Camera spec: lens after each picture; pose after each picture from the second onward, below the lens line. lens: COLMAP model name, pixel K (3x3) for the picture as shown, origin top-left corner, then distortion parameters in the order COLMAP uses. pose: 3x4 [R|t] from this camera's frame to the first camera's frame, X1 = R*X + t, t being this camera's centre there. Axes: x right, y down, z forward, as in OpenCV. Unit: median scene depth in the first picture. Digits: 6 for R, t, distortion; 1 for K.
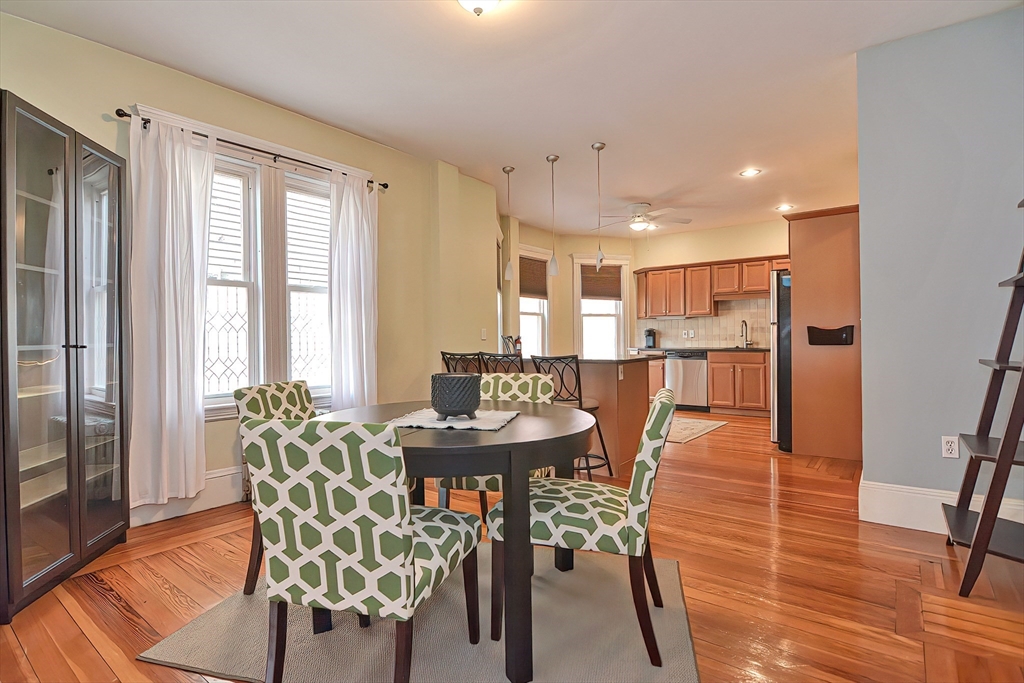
lens RADIAL K [[517.3, 0, 499.7], [0, 517.3, 339.0], [0, 0, 1]] dist [-0.024690, -0.000248]
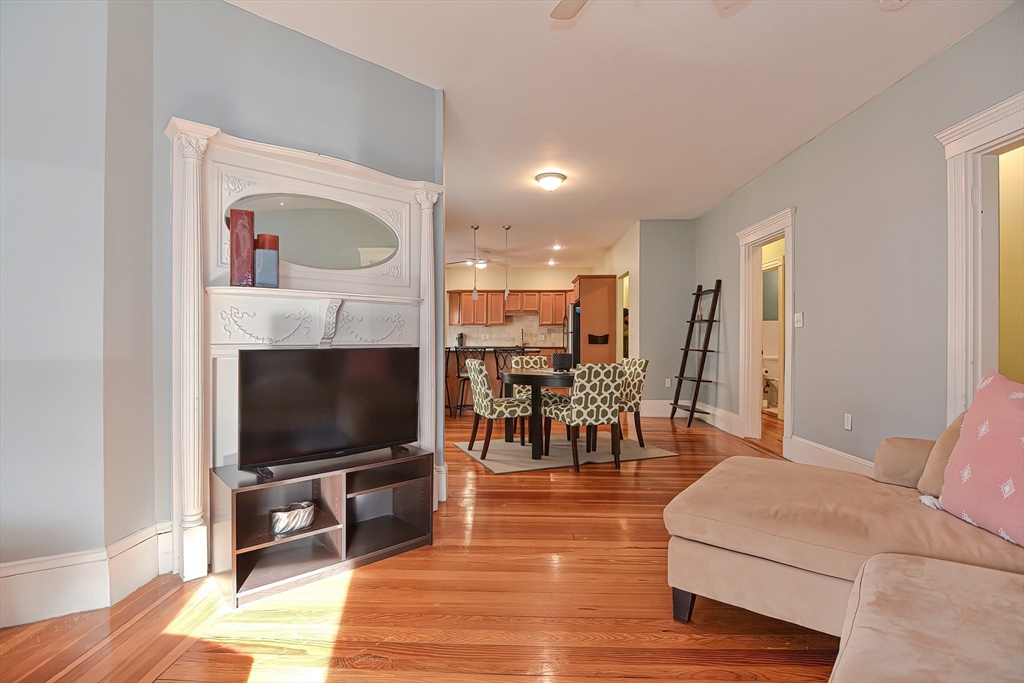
lens RADIAL K [[505.3, 0, 506.3], [0, 505.3, 341.1], [0, 0, 1]] dist [-0.004339, -0.011601]
pose [[0.797957, 0.012812, 0.602578, -0.513879], [-0.013165, 0.999906, -0.003826, 0.008454], [-0.602570, -0.004880, 0.798051, -0.218091]]
